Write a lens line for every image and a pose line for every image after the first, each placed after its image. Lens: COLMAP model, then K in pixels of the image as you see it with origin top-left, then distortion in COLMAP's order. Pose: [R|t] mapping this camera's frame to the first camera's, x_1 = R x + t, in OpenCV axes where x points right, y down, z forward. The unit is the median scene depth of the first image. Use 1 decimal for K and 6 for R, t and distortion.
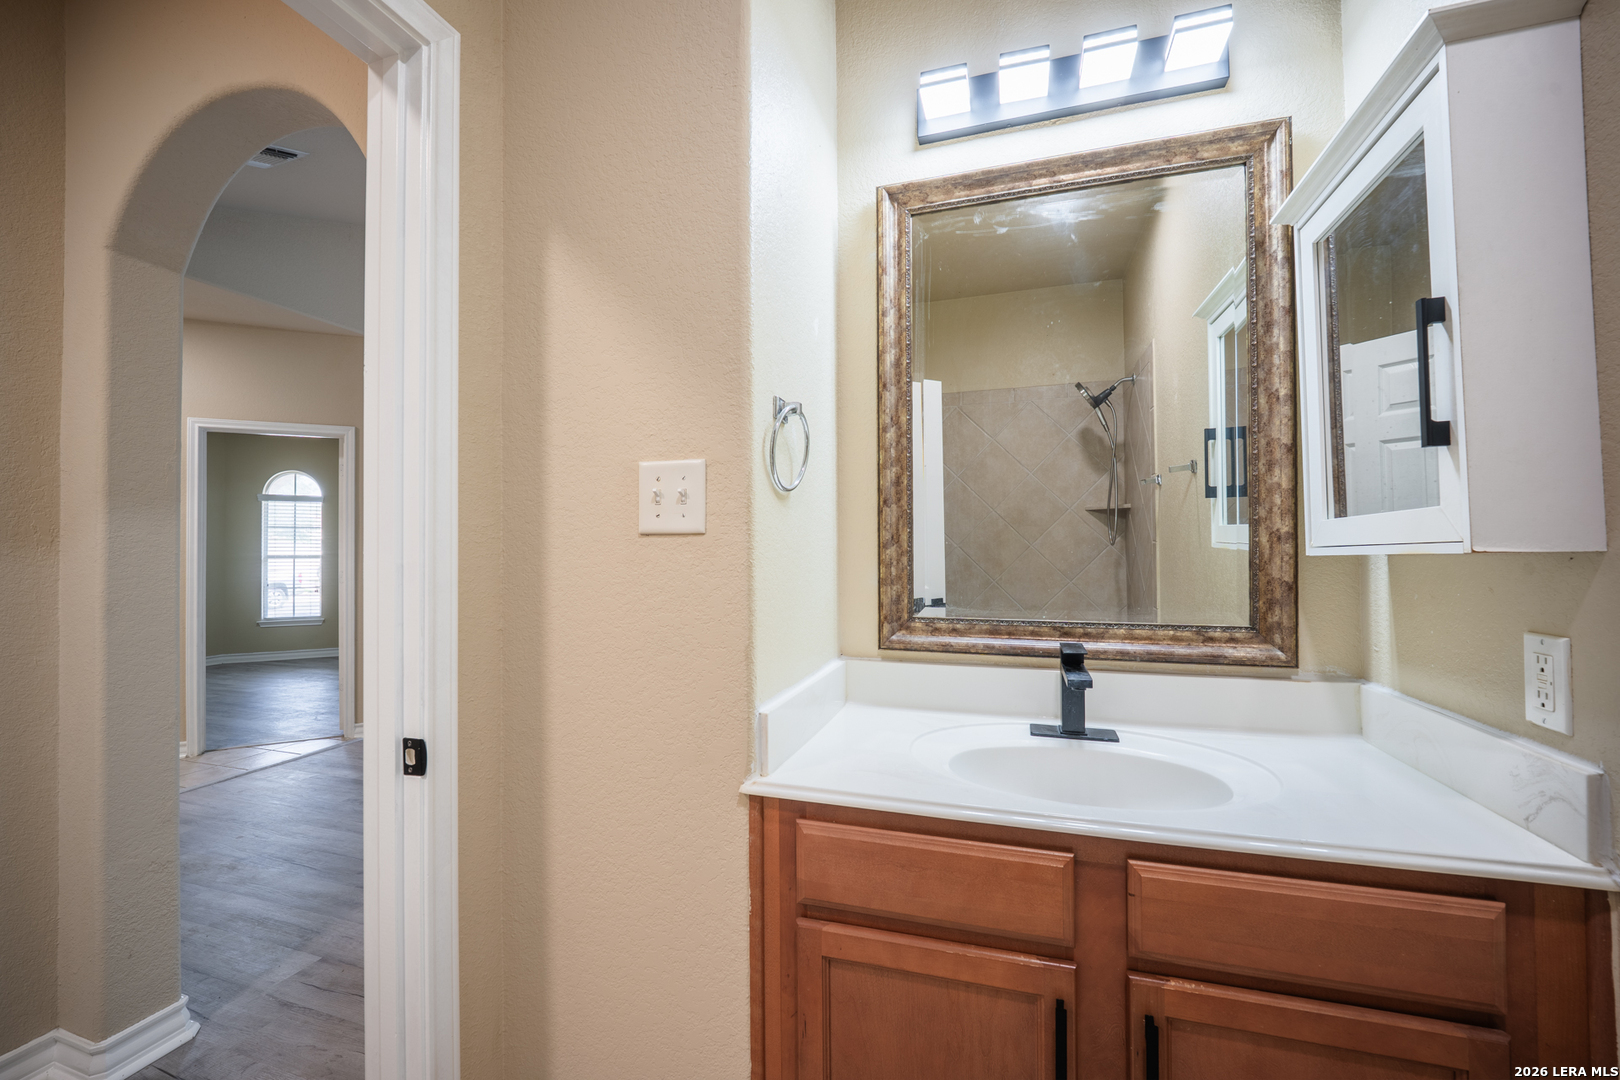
lens RADIAL K [[668.0, 0, 797.0], [0, 668.0, 540.6], [0, 0, 1]] dist [-0.008499, -0.000953]
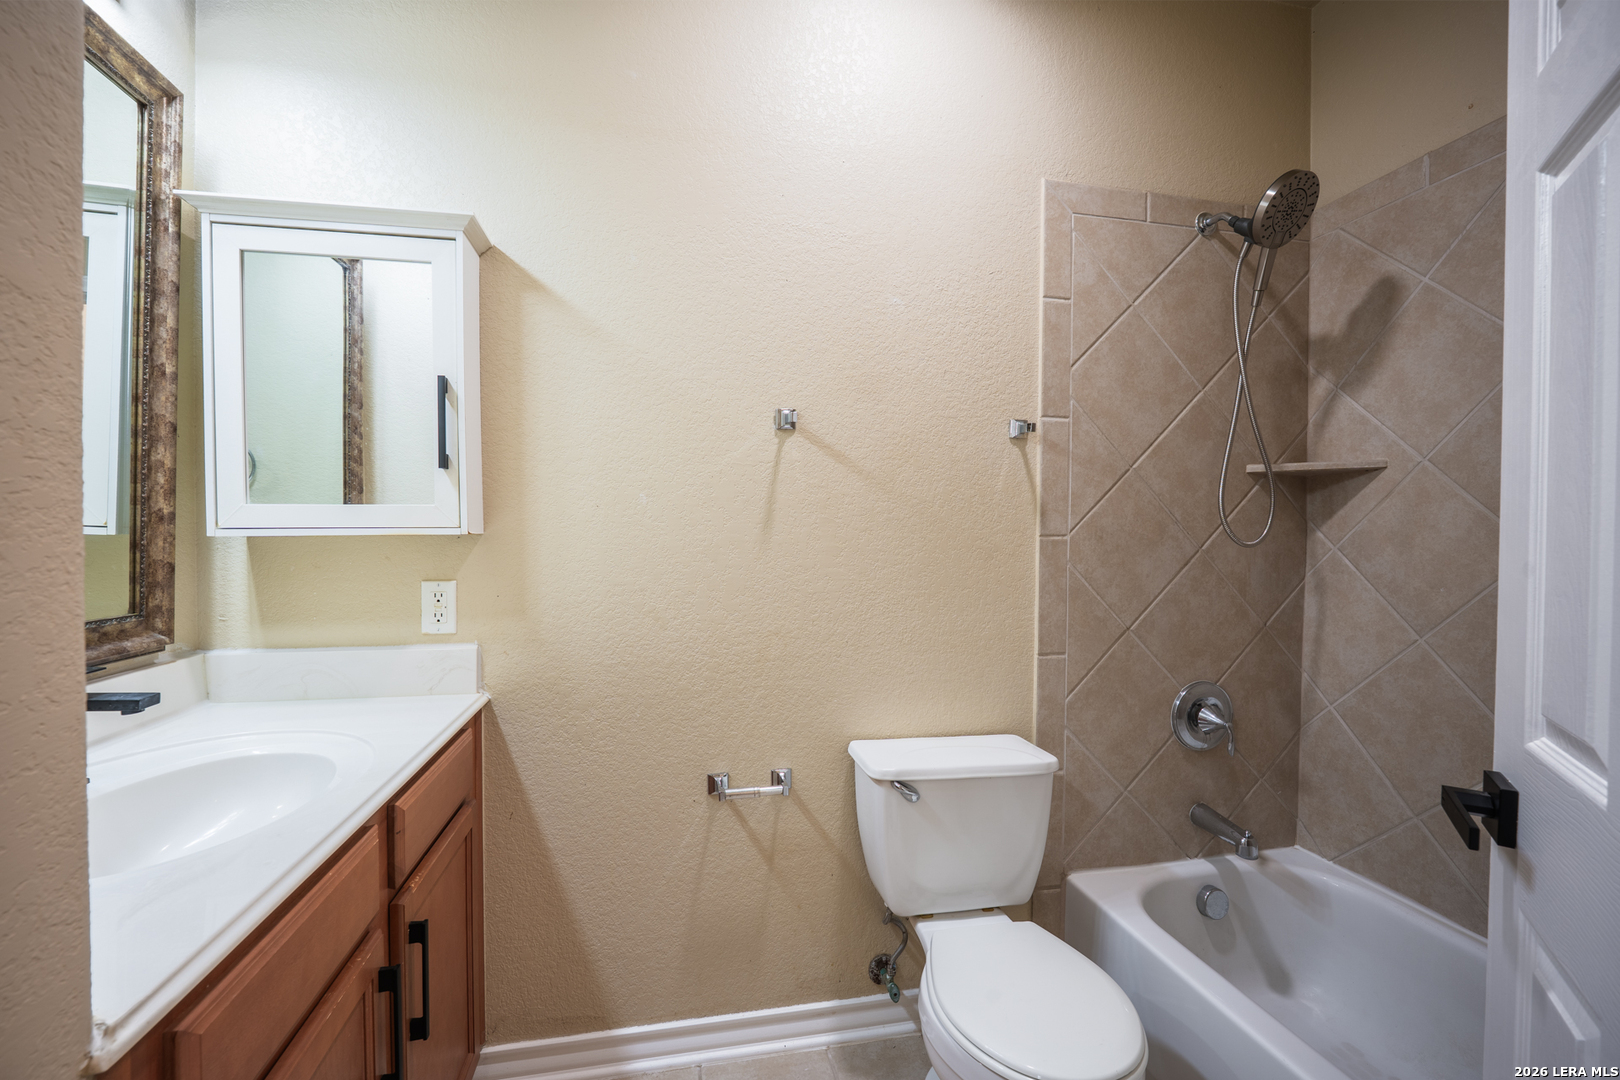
lens RADIAL K [[658.4, 0, 794.8], [0, 658.4, 544.1], [0, 0, 1]] dist [-0.009672, -0.000329]
pose [[-0.491101, -0.007698, 0.871068, -0.551325], [-0.014794, 0.999890, 0.000495, 0.019252], [-0.870977, -0.012643, -0.491161, 0.666588]]
